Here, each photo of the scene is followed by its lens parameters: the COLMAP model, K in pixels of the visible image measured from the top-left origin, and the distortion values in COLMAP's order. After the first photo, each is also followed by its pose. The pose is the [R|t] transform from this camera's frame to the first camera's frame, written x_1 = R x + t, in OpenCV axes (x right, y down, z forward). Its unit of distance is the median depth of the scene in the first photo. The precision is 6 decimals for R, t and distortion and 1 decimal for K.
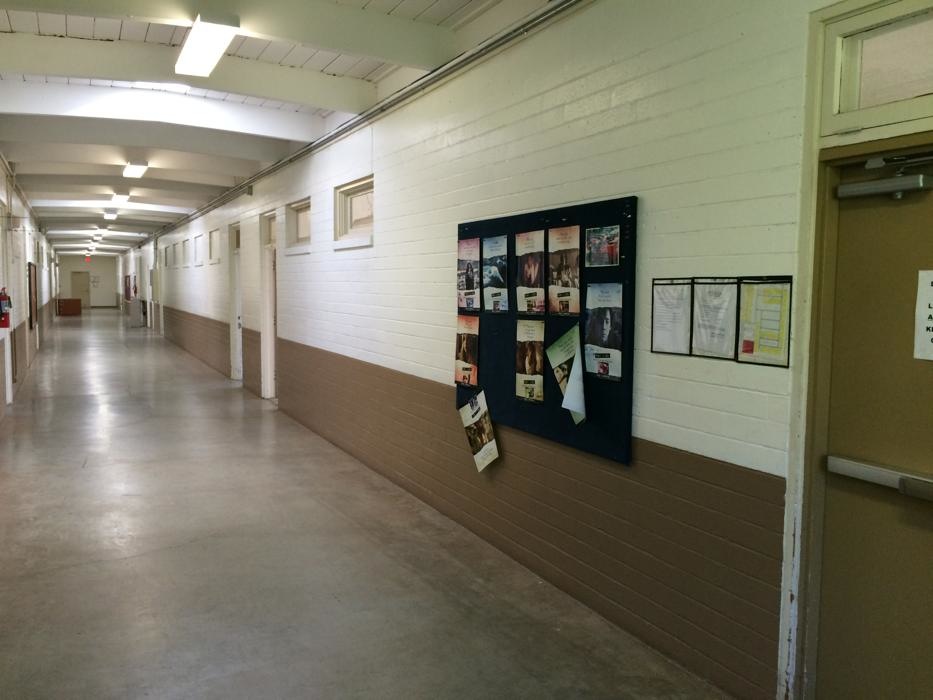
lens RADIAL K [[800.8, 0, 464.4], [0, 800.8, 352.1], [0, 0, 1]] dist [0.069383, -0.097098]
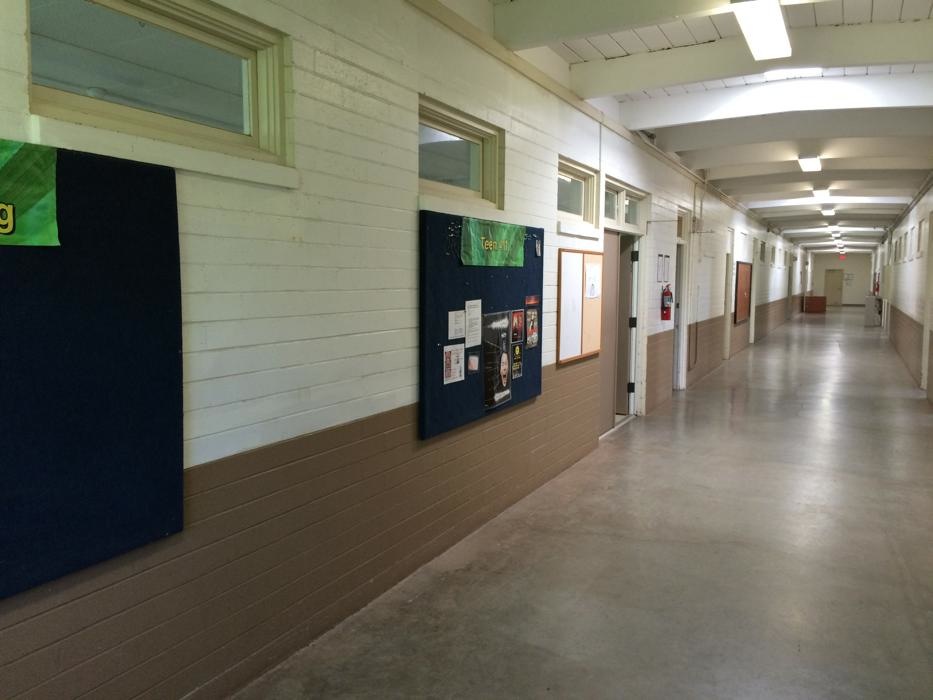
lens RADIAL K [[800.8, 0, 465.3], [0, 800.8, 352.7], [0, 0, 1]] dist [0.069383, -0.097098]
pose [[0.623753, 0.067374, -0.778712, 0.200271], [-0.065006, 0.997298, 0.034216, -0.007466], [0.778914, 0.029279, 0.626447, 0.135392]]
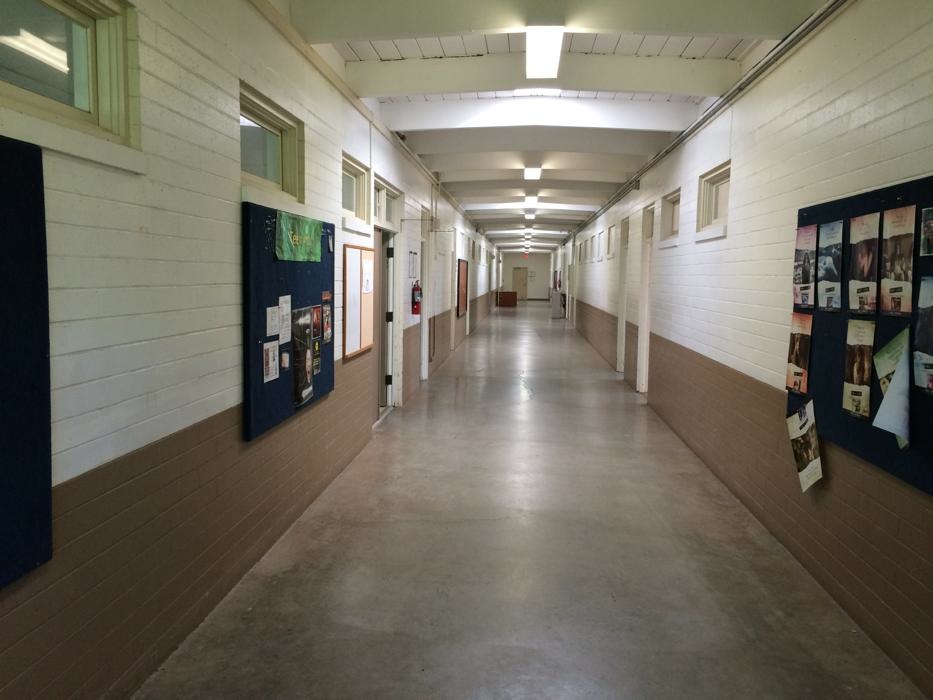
lens RADIAL K [[800.8, 0, 466.1], [0, 800.8, 350.7], [0, 0, 1]] dist [0.069383, -0.097098]
pose [[0.864813, 0.052031, -0.499391, 0.121155], [-0.049946, 0.998598, 0.017551, -0.001513], [0.499604, 0.009764, 0.866199, 0.045916]]
